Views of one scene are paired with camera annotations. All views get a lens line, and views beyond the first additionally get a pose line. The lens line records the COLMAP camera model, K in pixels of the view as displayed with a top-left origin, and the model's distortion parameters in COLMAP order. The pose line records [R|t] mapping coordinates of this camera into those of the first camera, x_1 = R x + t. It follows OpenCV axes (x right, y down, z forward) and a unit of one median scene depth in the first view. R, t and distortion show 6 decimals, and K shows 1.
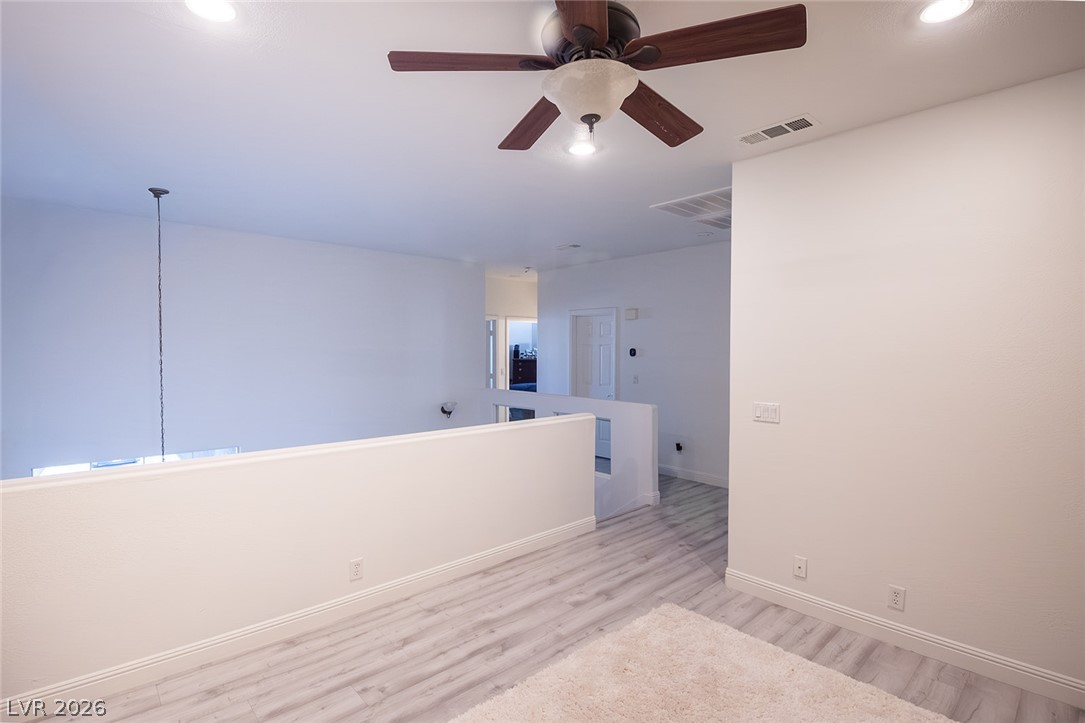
lens RADIAL K [[511.8, 0, 540.4], [0, 511.8, 360.9], [0, 0, 1]] dist [0.030700, -0.042859]
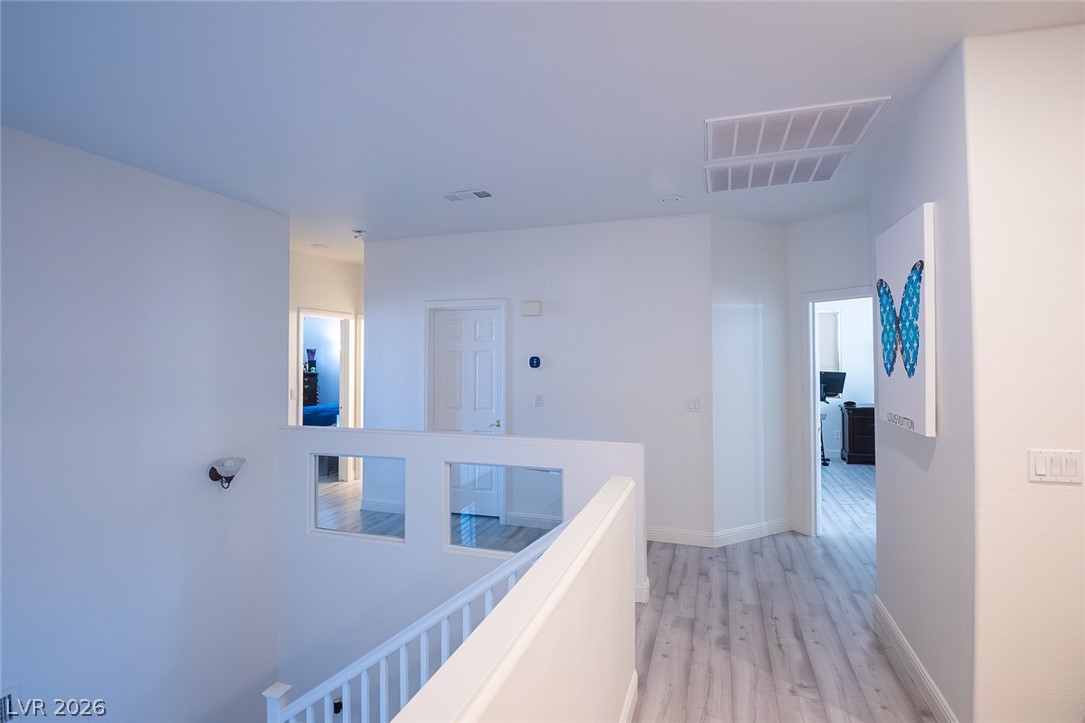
lens RADIAL K [[525.4, 0, 542.4], [0, 525.4, 348.2], [0, 0, 1]] dist [0.032982, -0.045060]
pose [[0.873062, 0.006227, 0.487569, -0.162605], [0.014174, 0.999172, -0.038140, -0.008552], [-0.487403, 0.040209, 0.872251, 0.358714]]
